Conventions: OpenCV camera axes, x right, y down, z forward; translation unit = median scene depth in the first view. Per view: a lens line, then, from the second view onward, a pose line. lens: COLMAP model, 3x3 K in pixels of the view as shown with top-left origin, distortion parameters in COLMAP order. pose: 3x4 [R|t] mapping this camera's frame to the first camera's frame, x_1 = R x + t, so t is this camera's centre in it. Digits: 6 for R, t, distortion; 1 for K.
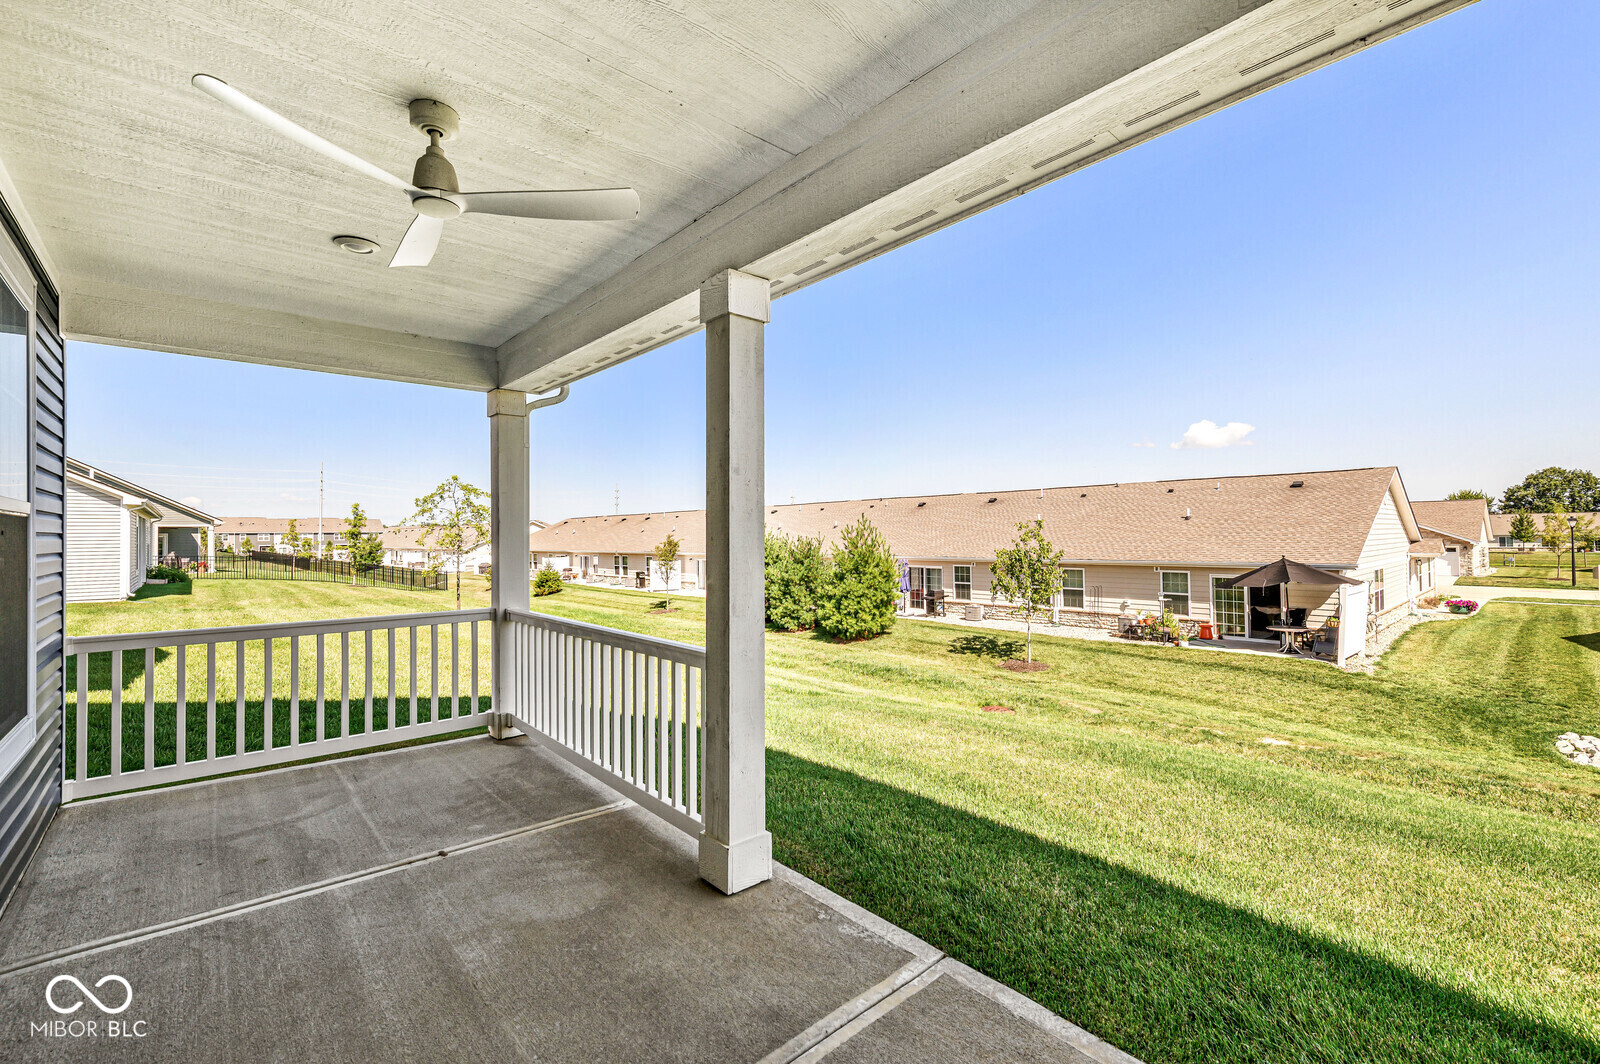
lens RADIAL K [[689.2, 0, 804.2], [0, 689.2, 523.2], [0, 0, 1]] dist [0.000762, 0.000370]
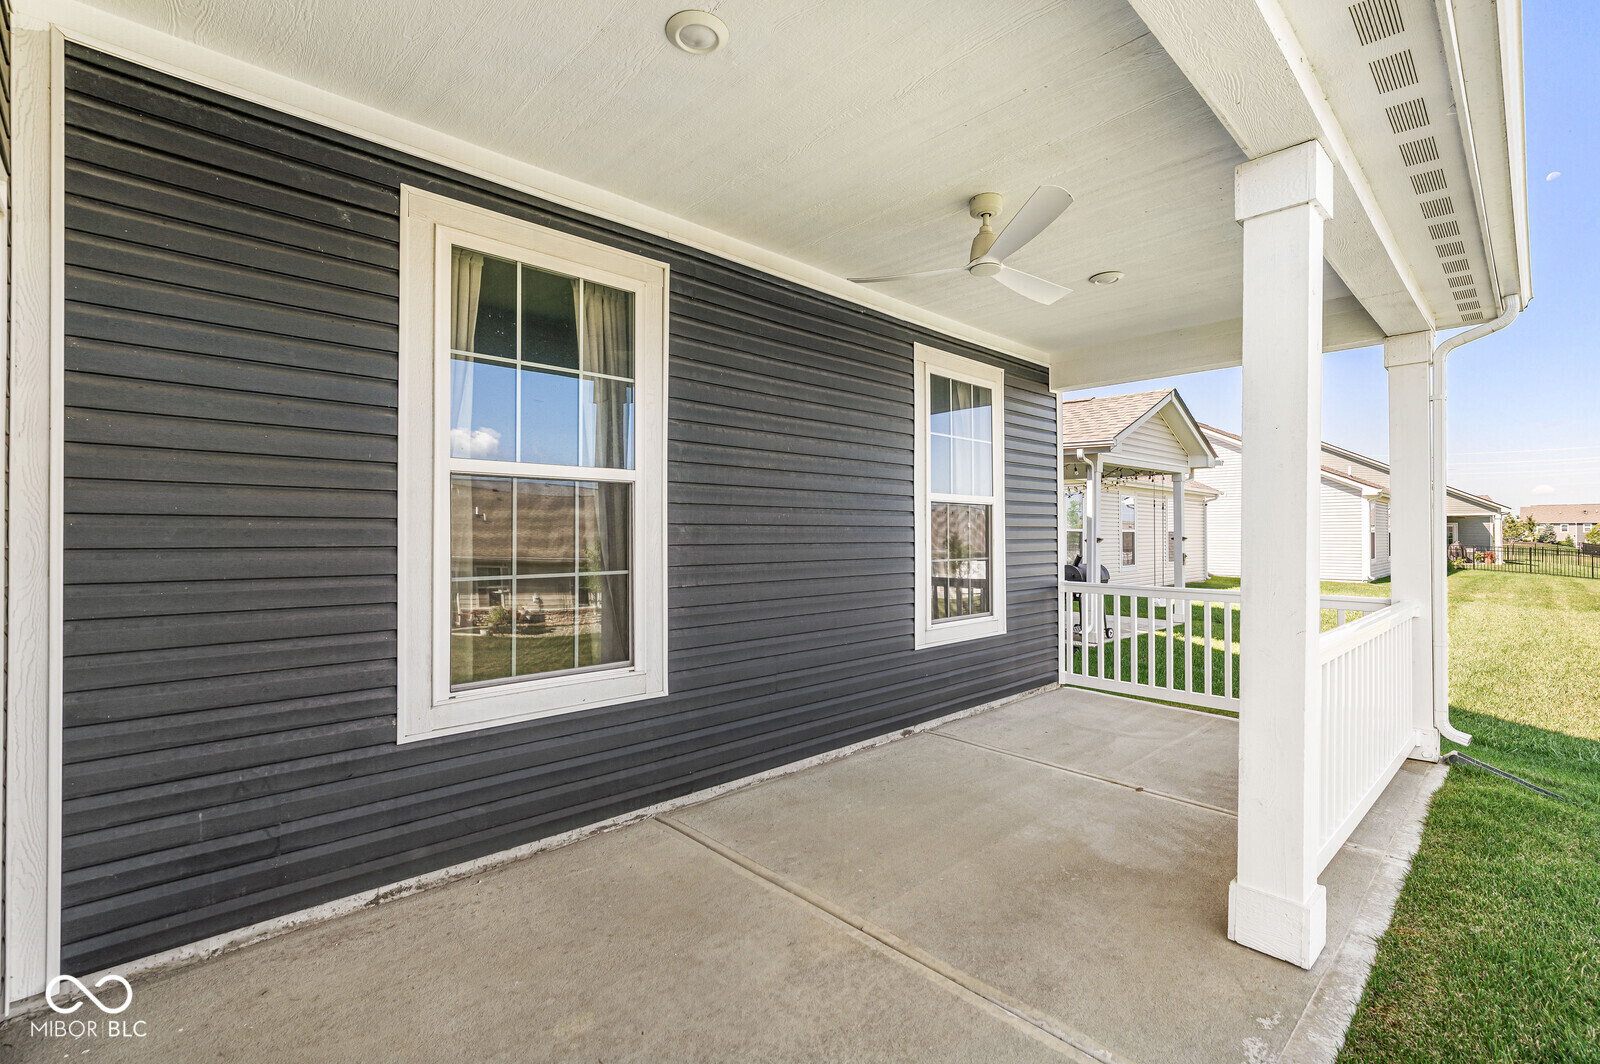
lens RADIAL K [[705.9, 0, 812.7], [0, 705.9, 535.2], [0, 0, 1]] dist [0.001235, 0.000230]
pose [[0.045110, 0.013265, -0.998894, 0.090443], [0.017387, 0.999750, 0.014062, 0.004837], [0.998831, -0.018002, 0.044868, 0.061268]]
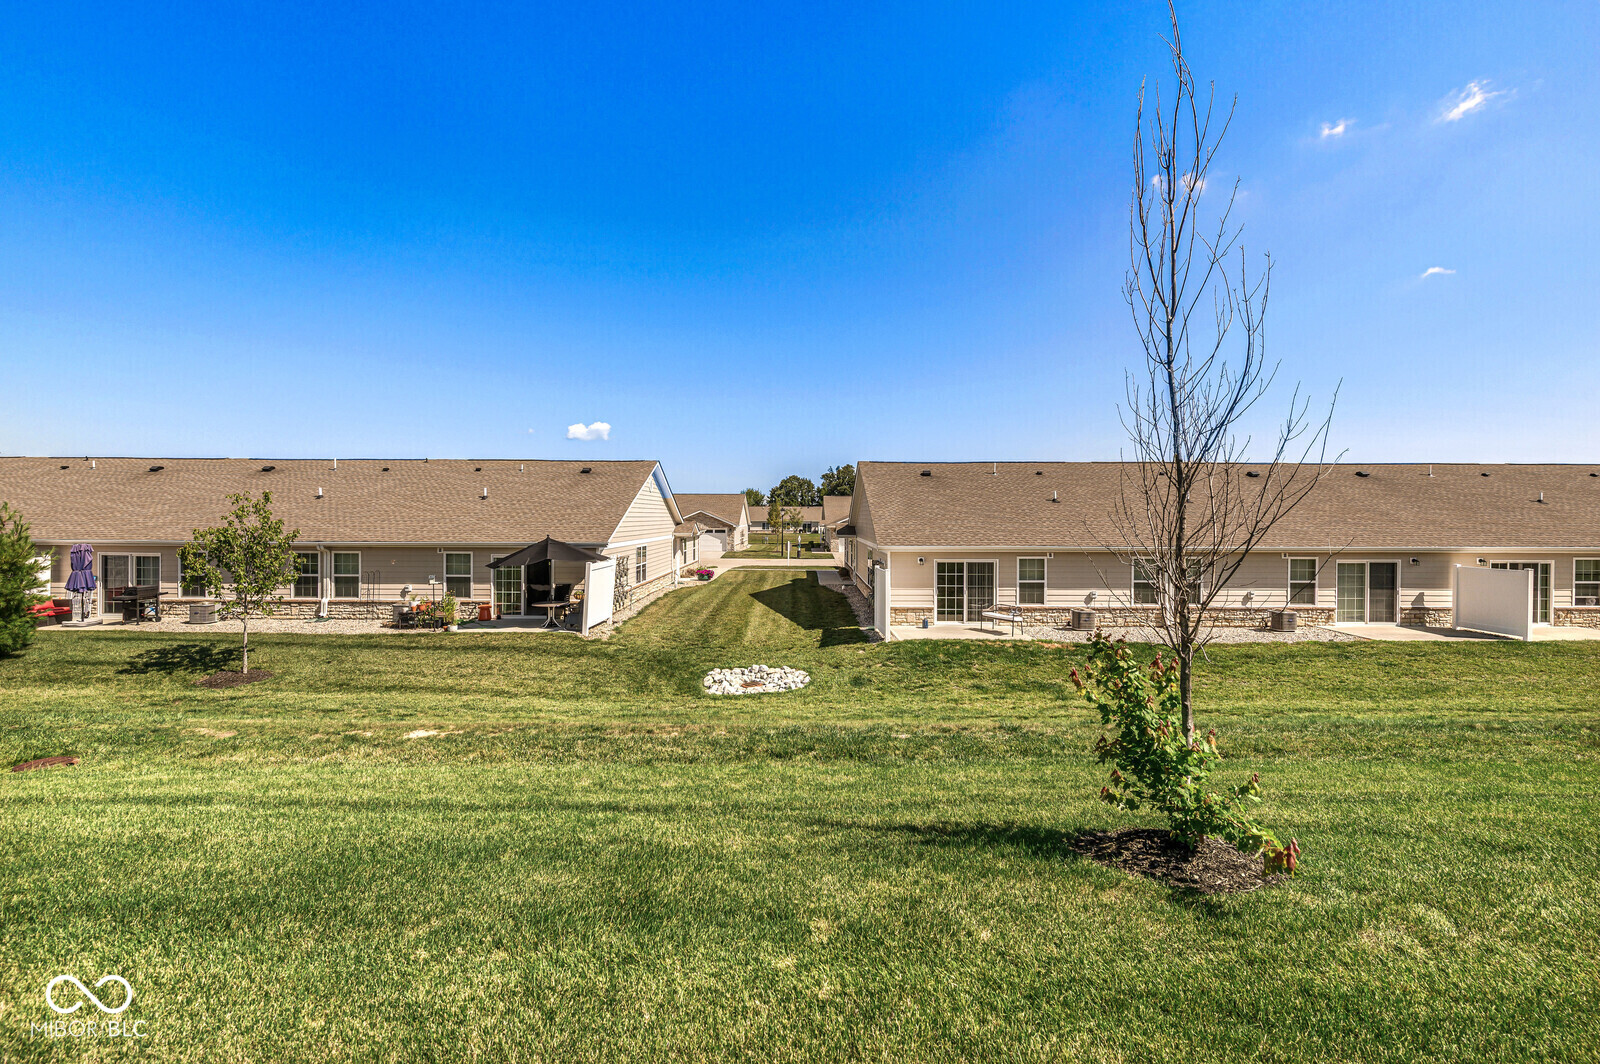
lens RADIAL K [[689.2, 0, 804.2], [0, 689.2, 523.2], [0, 0, 1]] dist [0.000762, 0.000370]
pose [[0.673649, 0.007931, 0.739009, 0.163266], [-0.025675, 0.999590, 0.012677, 0.005341], [-0.738605, -0.027514, 0.673577, 0.005134]]
